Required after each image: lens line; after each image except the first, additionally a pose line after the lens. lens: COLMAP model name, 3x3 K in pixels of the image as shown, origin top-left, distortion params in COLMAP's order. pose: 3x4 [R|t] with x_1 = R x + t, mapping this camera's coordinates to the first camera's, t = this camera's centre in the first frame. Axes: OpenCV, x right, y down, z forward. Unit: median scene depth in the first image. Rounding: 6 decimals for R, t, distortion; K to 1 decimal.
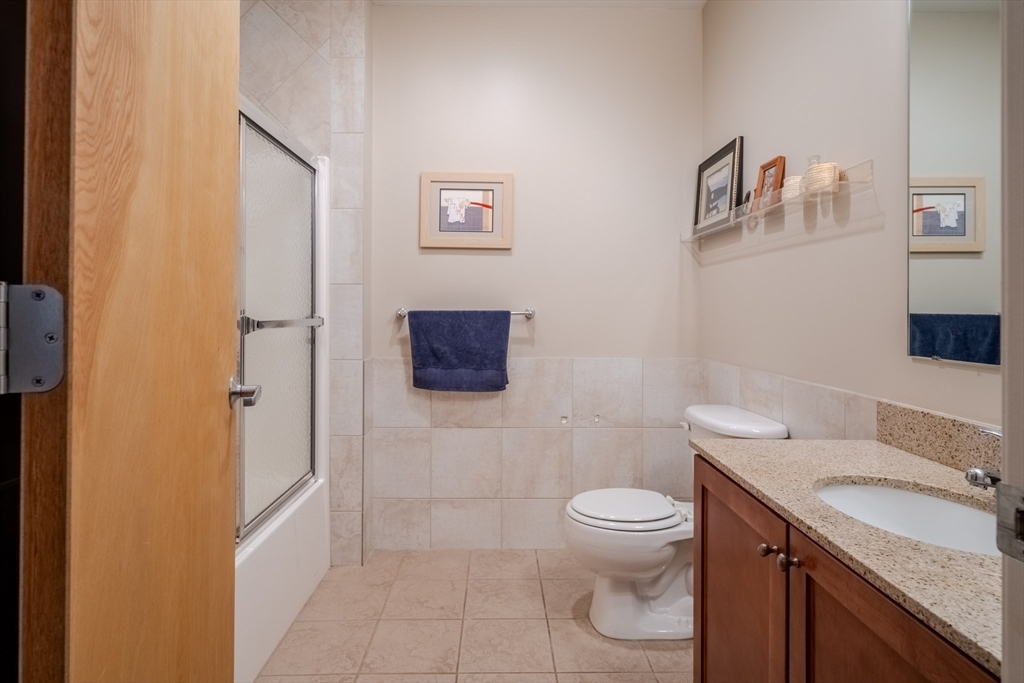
lens RADIAL K [[562.3, 0, 512.2], [0, 562.3, 306.0], [0, 0, 1]] dist [-0.000734, 0.000040]
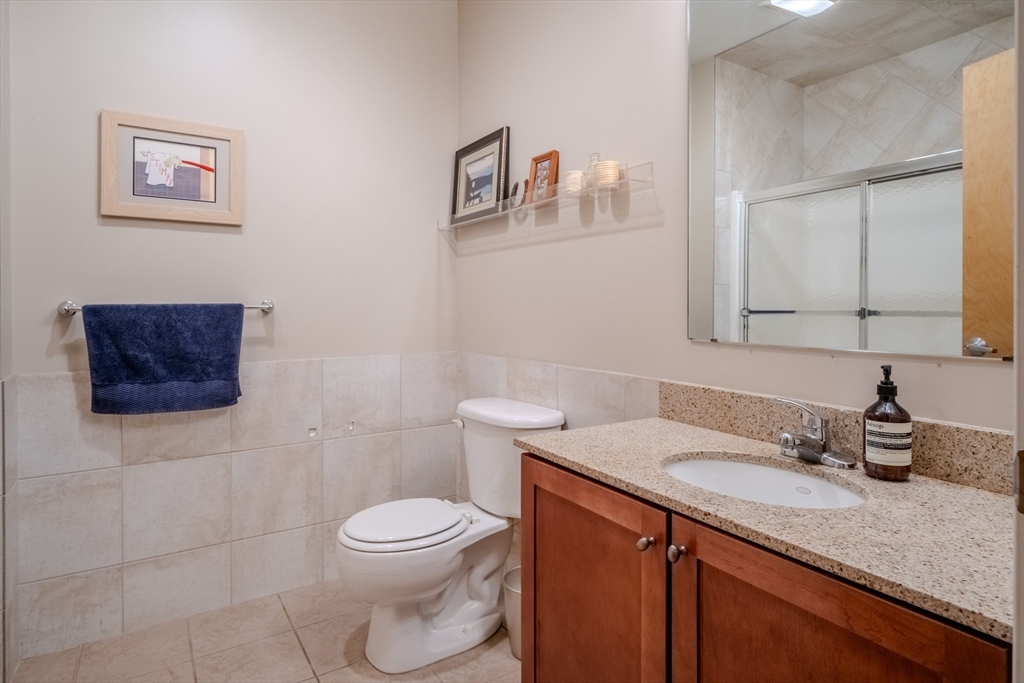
lens RADIAL K [[575.2, 0, 525.6], [0, 575.2, 306.0], [0, 0, 1]] dist [0.000192, -0.000349]
pose [[0.848697, -0.009885, 0.528787, -0.112851], [0.003979, 0.999916, 0.012305, 0.003791], [-0.528864, -0.008340, 0.848665, 0.120514]]
